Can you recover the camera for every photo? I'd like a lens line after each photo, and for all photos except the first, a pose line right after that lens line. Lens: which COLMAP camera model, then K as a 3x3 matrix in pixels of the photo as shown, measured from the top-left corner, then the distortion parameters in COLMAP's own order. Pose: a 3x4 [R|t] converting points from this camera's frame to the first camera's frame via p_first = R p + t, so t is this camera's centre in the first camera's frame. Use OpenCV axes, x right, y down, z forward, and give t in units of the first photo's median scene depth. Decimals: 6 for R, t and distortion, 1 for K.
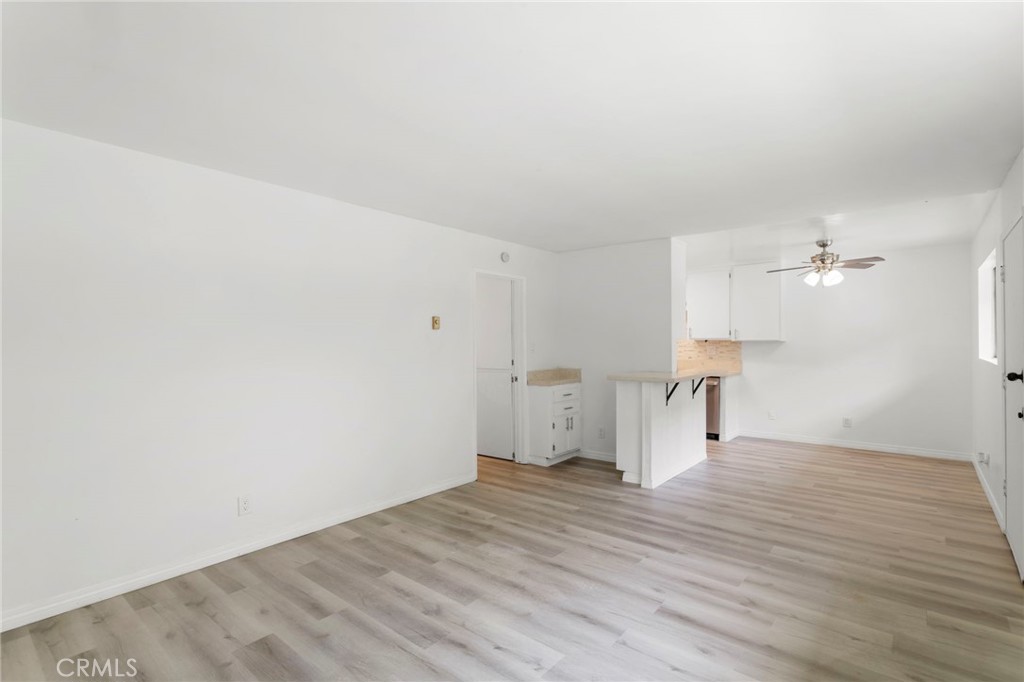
lens RADIAL K [[488.1, 0, 504.2], [0, 488.1, 342.4], [0, 0, 1]] dist [0.002262, 0.000610]
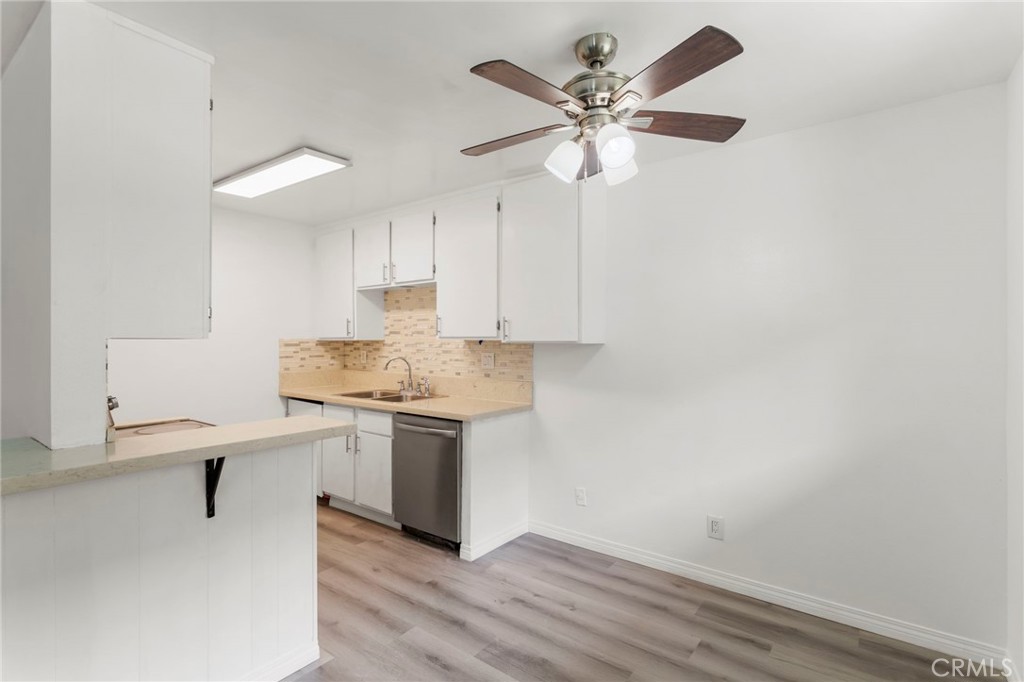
lens RADIAL K [[485.1, 0, 518.2], [0, 485.1, 340.5], [0, 0, 1]] dist [0.000347, 0.000534]
pose [[0.997796, 0.007044, 0.065987, 0.721121], [-0.006673, 0.999961, -0.005844, -0.003187], [-0.066025, 0.005391, 0.997803, 0.836047]]
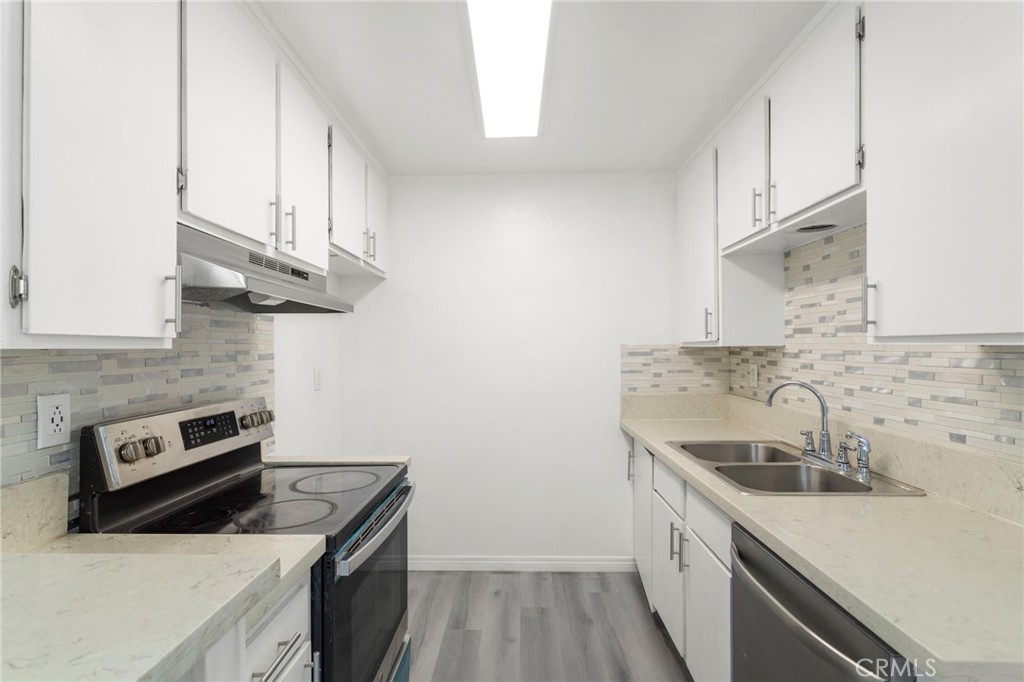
lens RADIAL K [[488.1, 0, 514.2], [0, 488.1, 346.2], [0, 0, 1]] dist [0.002262, 0.000610]
pose [[0.633432, 0.002288, -0.773795, 0.735020], [-0.003396, 0.999994, 0.000177, -0.006752], [0.773791, 0.002516, 0.633436, 1.311232]]
